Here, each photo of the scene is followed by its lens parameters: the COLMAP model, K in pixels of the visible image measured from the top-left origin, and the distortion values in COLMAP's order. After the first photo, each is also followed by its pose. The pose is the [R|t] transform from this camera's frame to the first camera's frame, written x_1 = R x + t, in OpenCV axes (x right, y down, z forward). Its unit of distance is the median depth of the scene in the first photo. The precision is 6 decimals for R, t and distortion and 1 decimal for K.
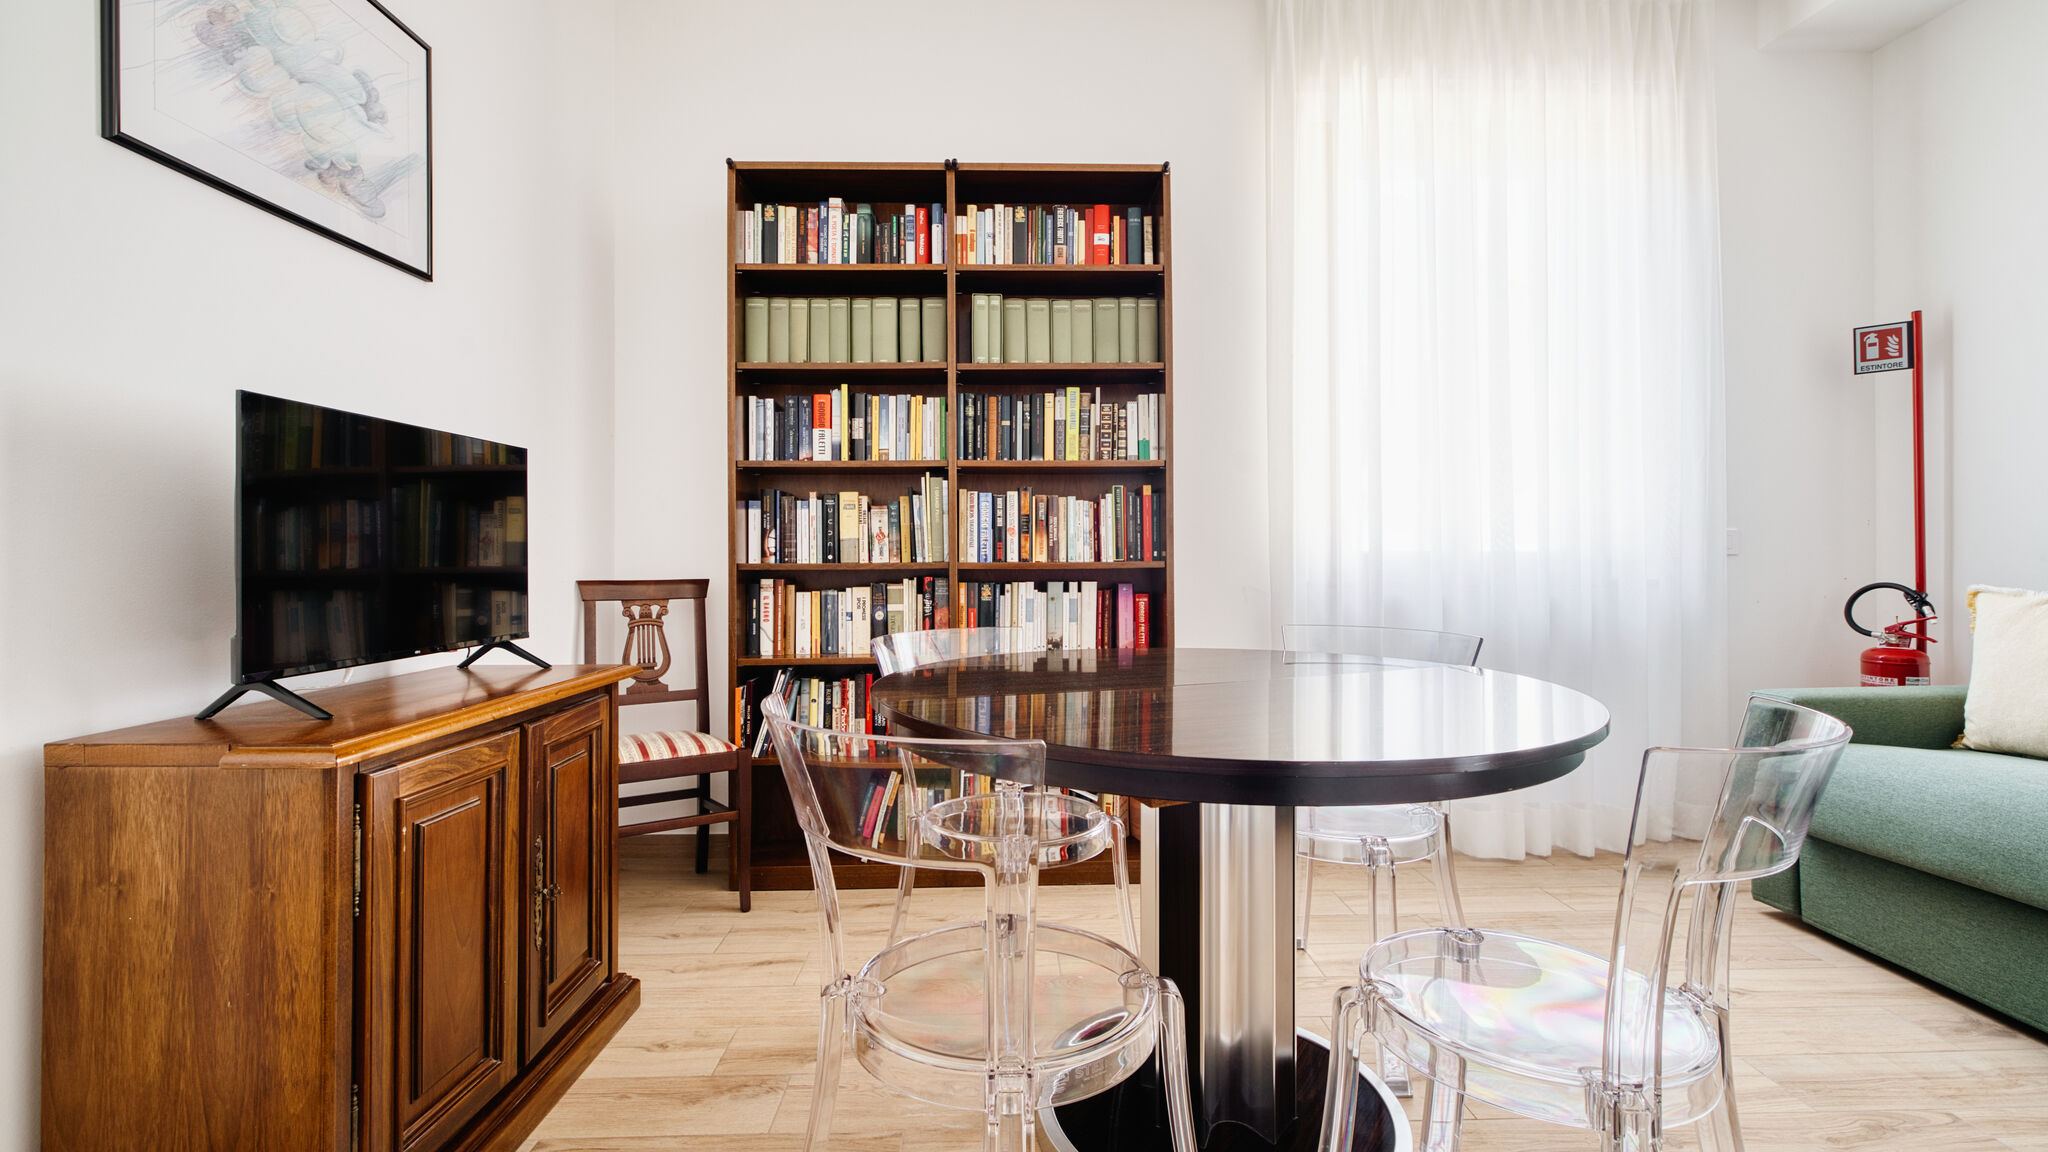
lens RADIAL K [[896.5, 0, 1021.0], [0, 896.5, 545.2], [0, 0, 1]] dist [-0.000332, 0.000456]
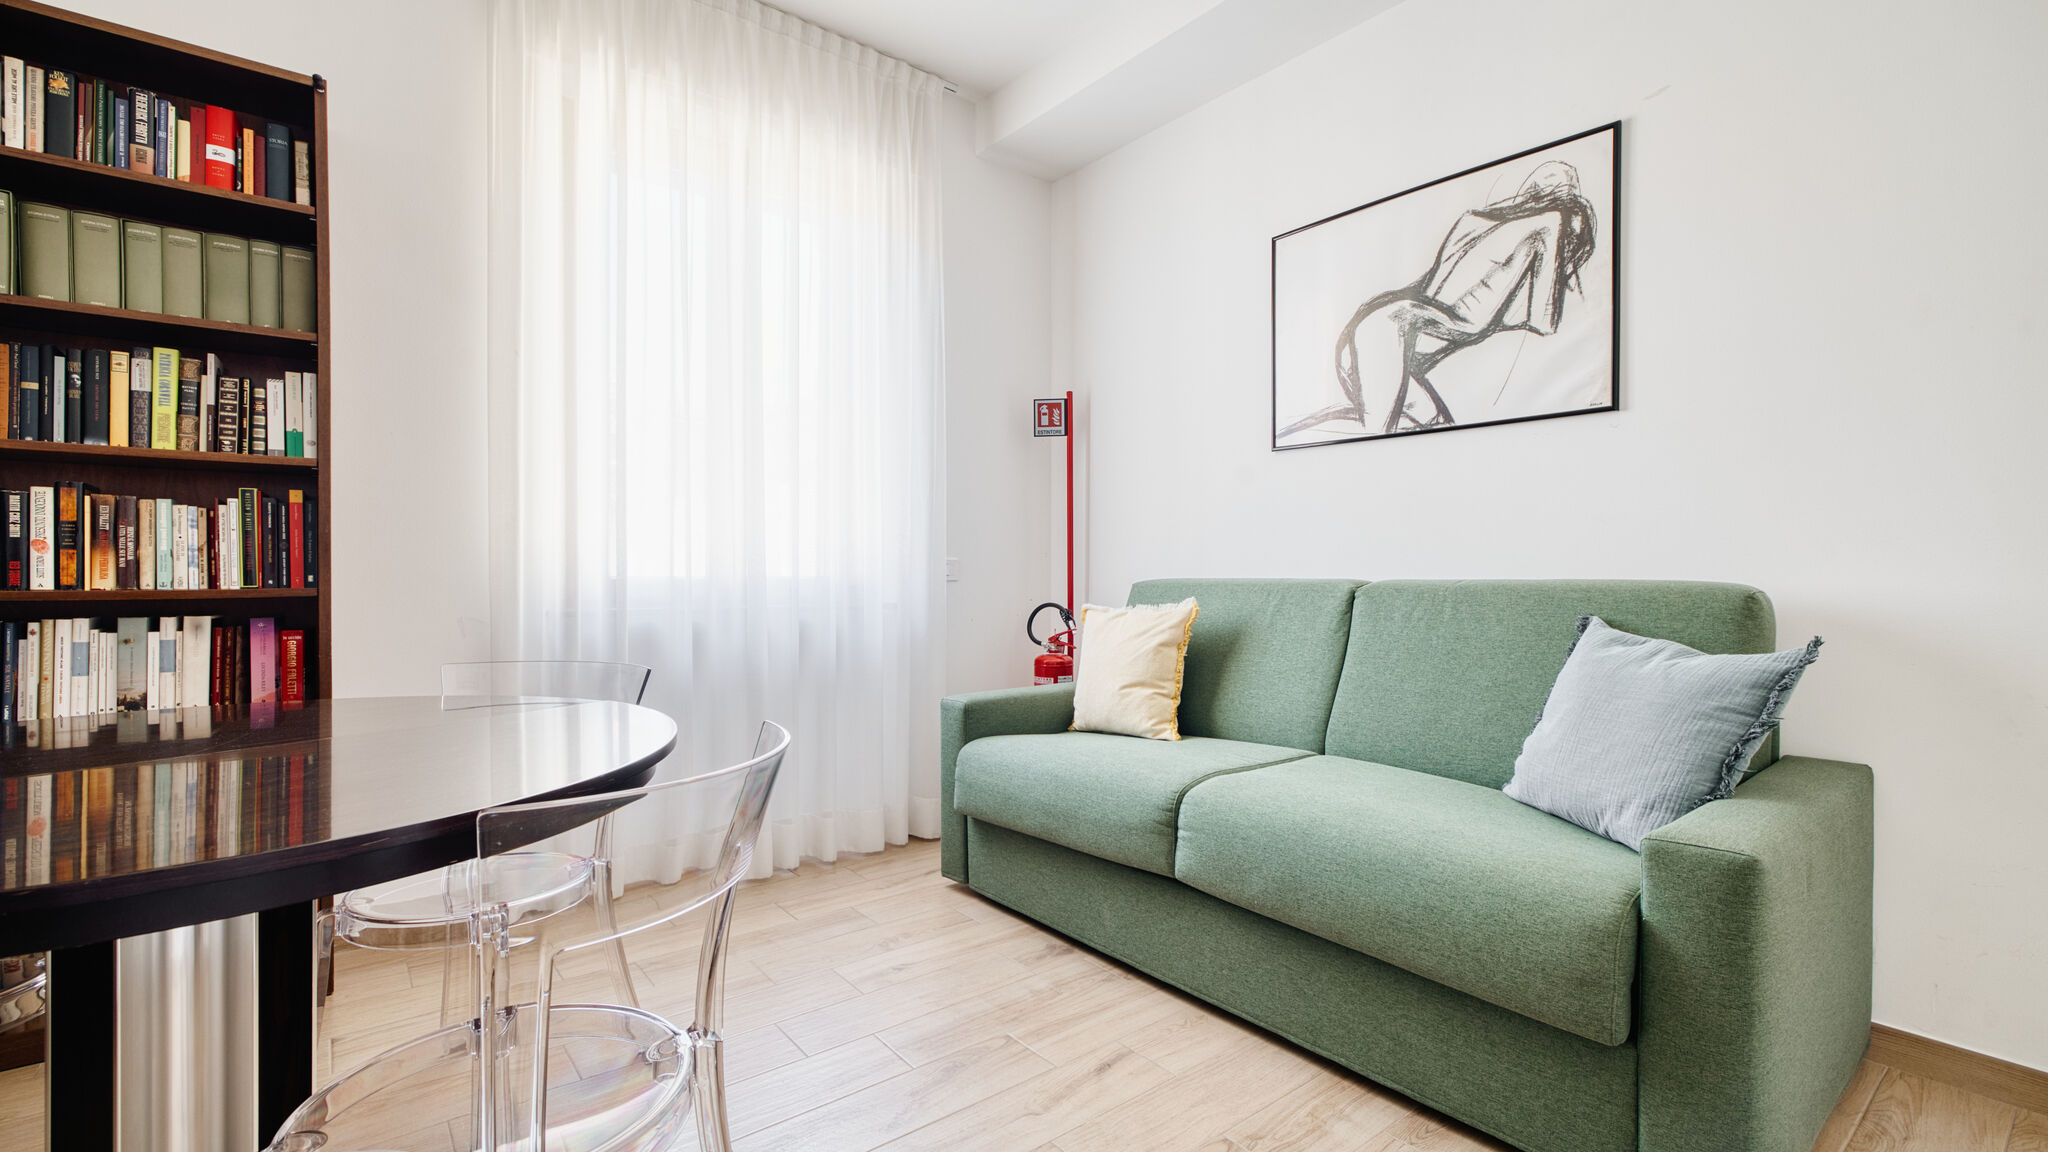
lens RADIAL K [[896.0, 0, 1026.9], [0, 896.0, 578.9], [0, 0, 1]] dist [0.000051, 0.000766]
pose [[0.802508, 0.002312, 0.596637, 0.184795], [-0.008678, 0.999932, 0.007797, -0.001626], [-0.596578, -0.011434, 0.802474, 0.002327]]
